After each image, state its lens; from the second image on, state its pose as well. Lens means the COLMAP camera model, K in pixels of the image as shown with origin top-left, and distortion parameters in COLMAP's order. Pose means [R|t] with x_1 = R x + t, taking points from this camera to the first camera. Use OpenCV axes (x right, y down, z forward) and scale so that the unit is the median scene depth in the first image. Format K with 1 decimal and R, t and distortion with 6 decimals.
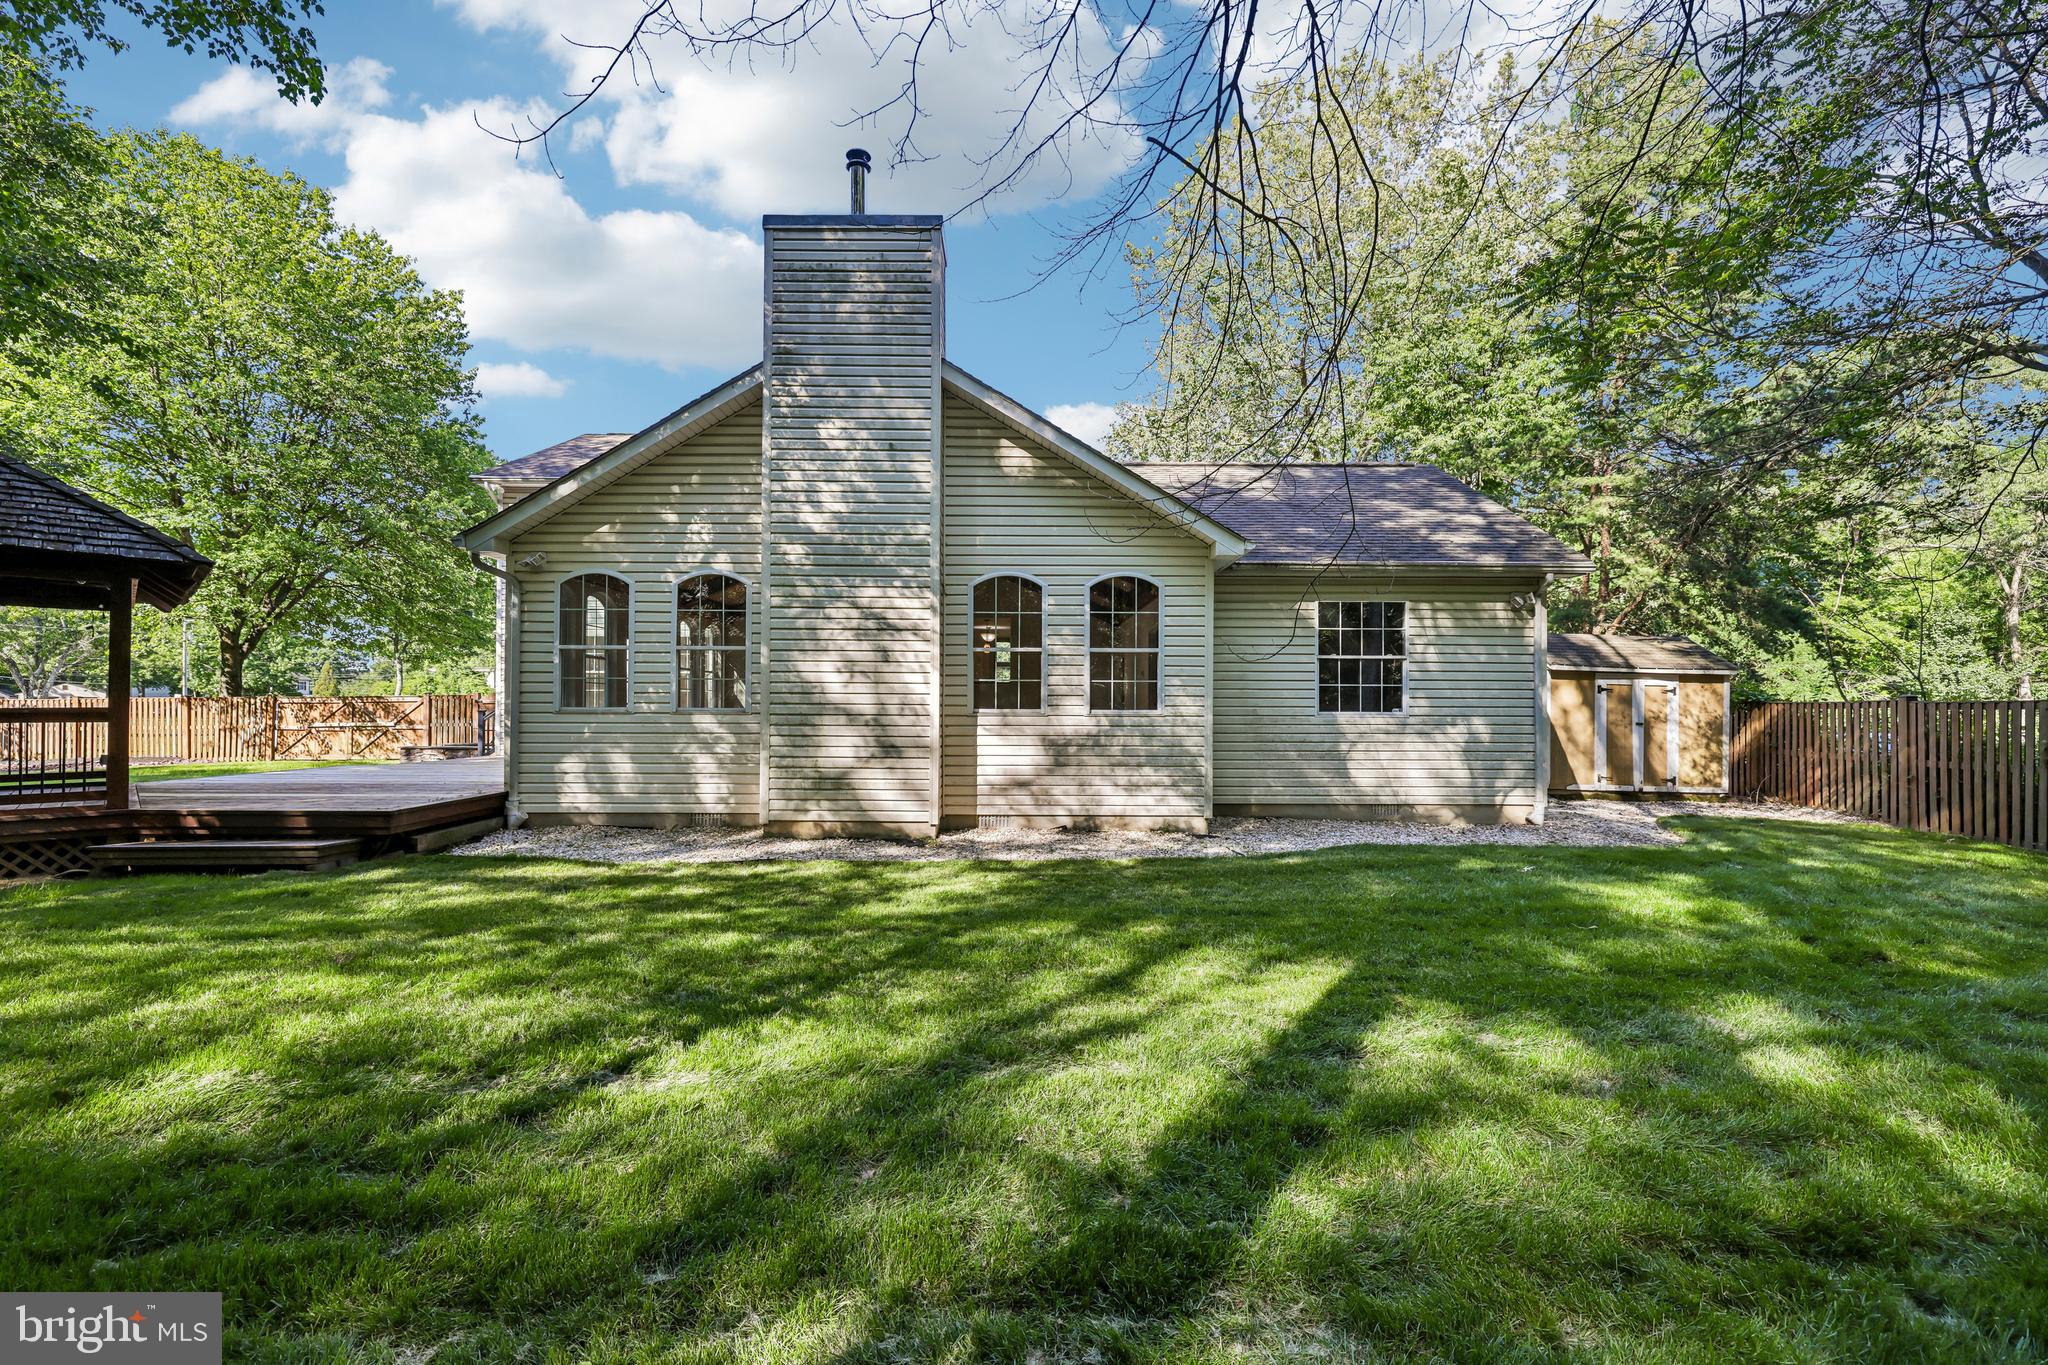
lens RADIAL K [[869.2, 0, 1014.7], [0, 869.2, 695.1], [0, 0, 1]] dist [-0.006515, 0.002334]
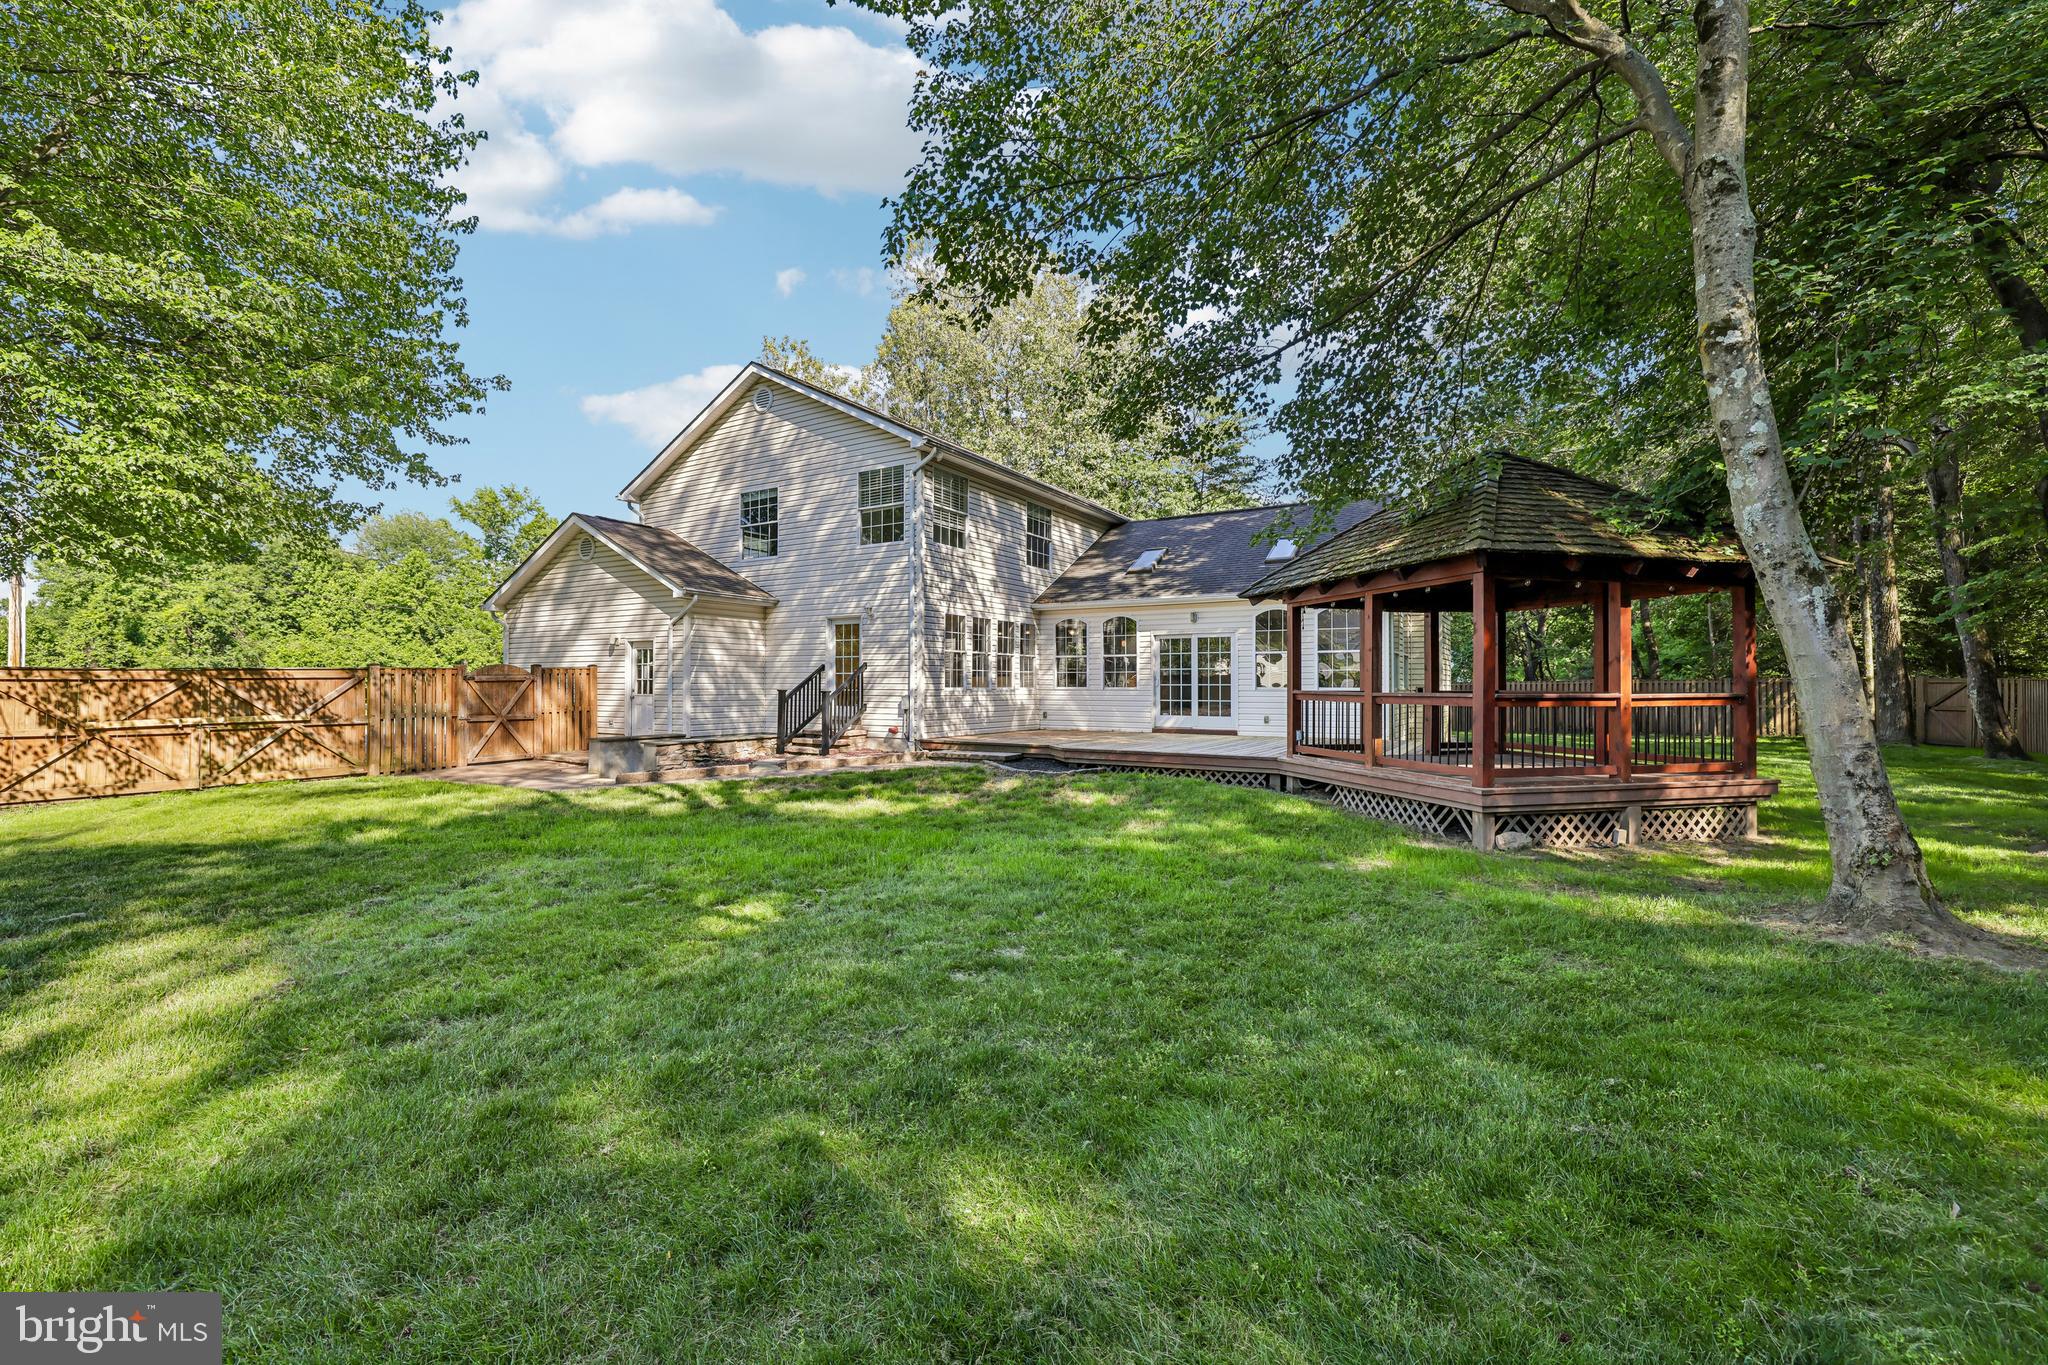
lens RADIAL K [[869.2, 0, 1017.1], [0, 869.2, 682.6], [0, 0, 1]] dist [-0.006515, 0.002334]
pose [[0.525377, -0.003470, 0.850863, -0.944762], [-0.010101, 0.999896, 0.010314, -0.002712], [-0.850810, -0.014013, 0.525287, 0.306091]]
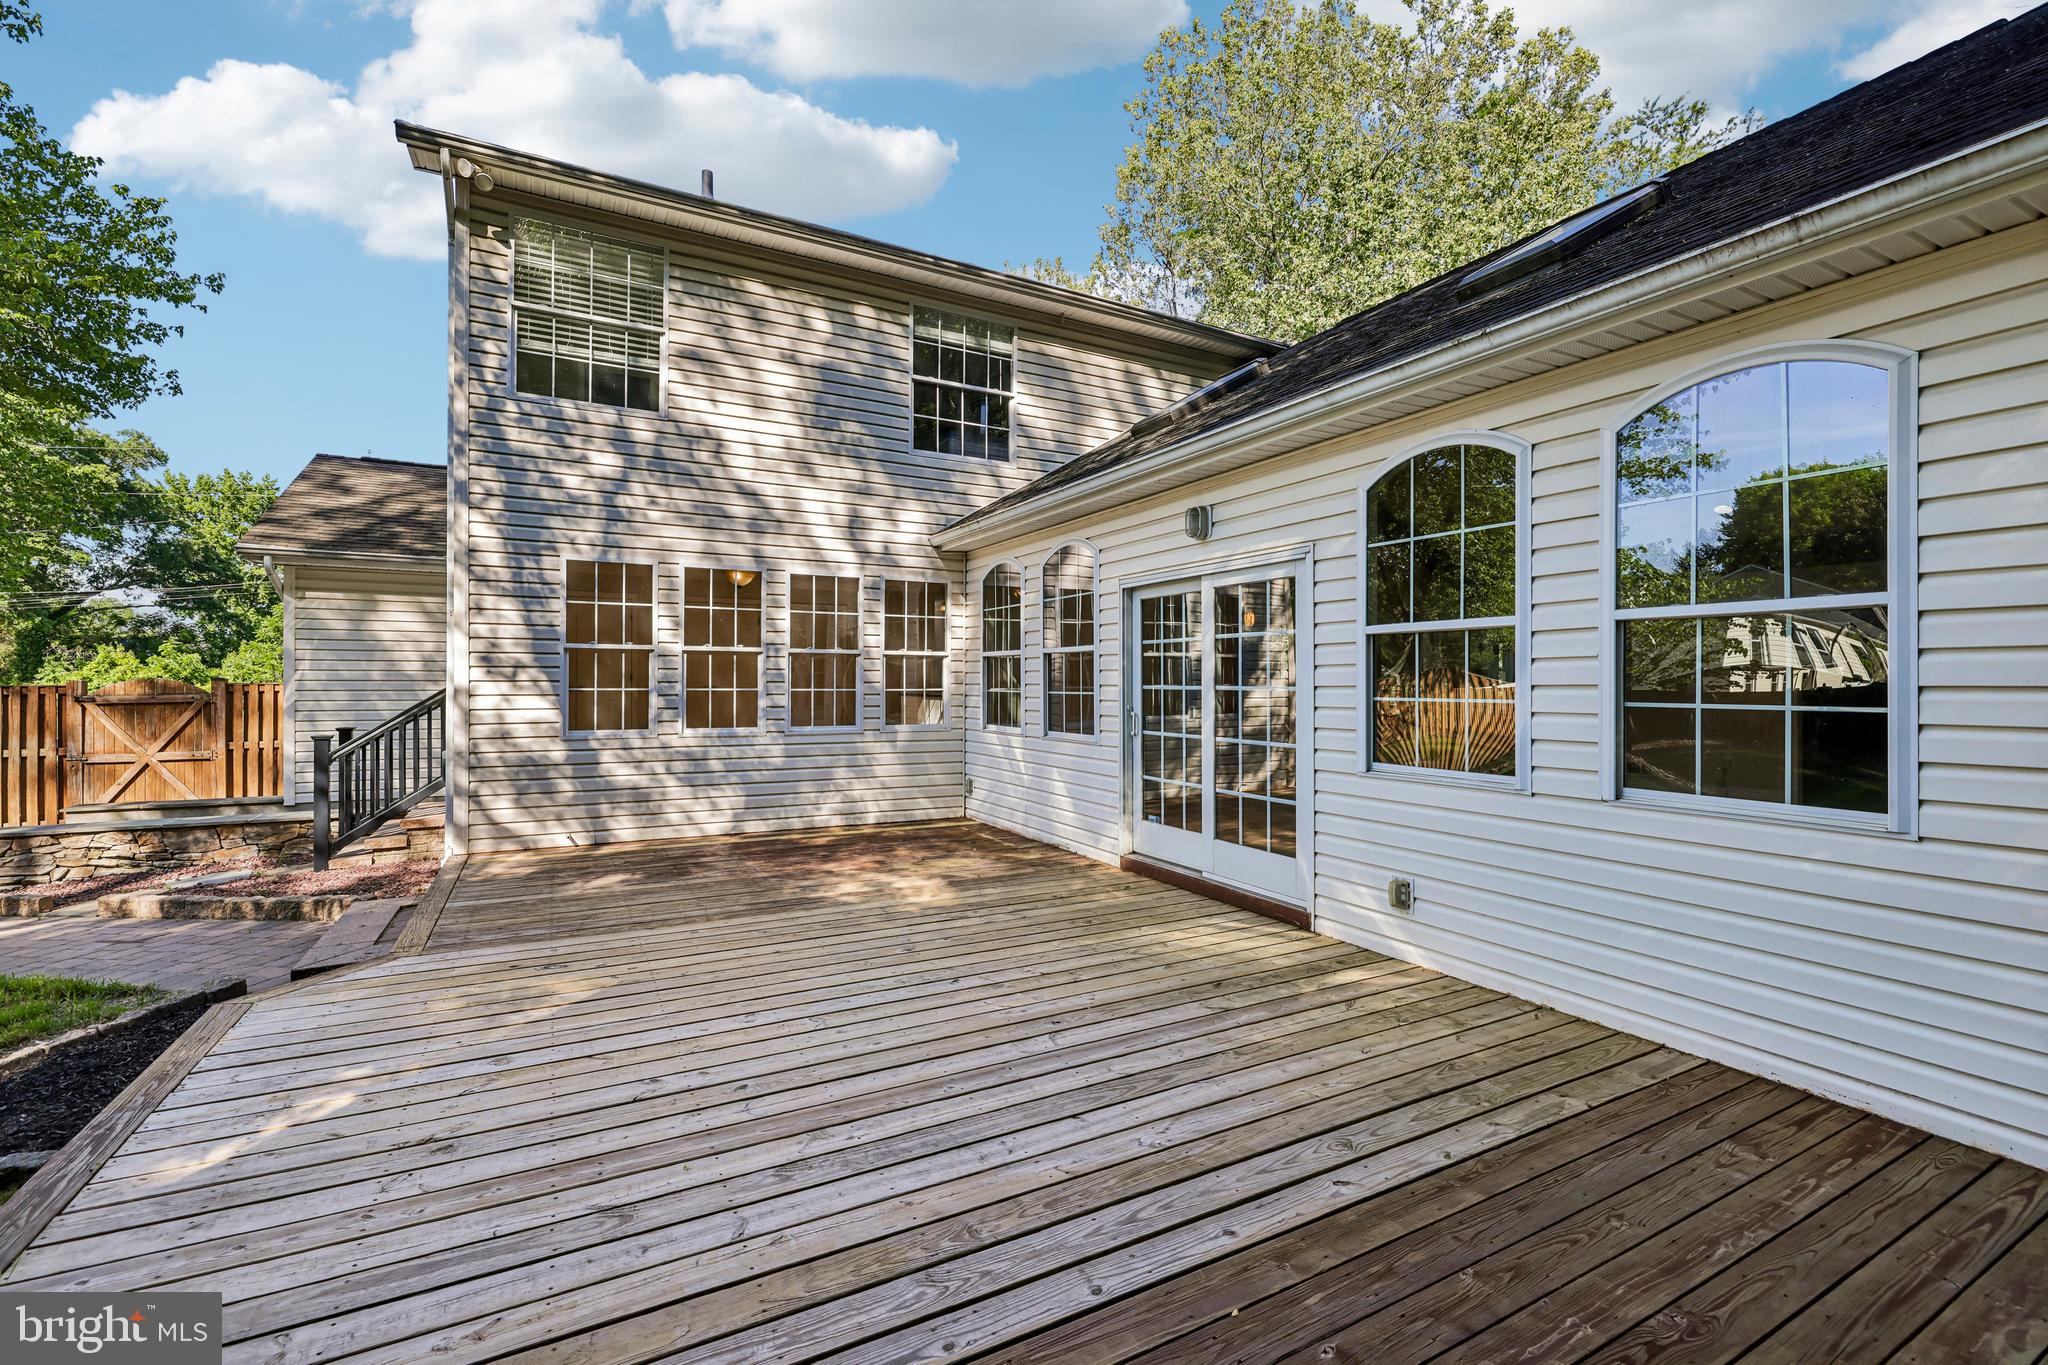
lens RADIAL K [[869.2, 0, 1005.4], [0, 869.2, 680.6], [0, 0, 1]] dist [-0.006515, 0.002334]
pose [[0.890112, 0.002007, 0.455737, -0.395958], [-0.008857, 0.999878, 0.012894, -0.012561], [-0.455655, -0.015514, 0.890021, 0.382390]]
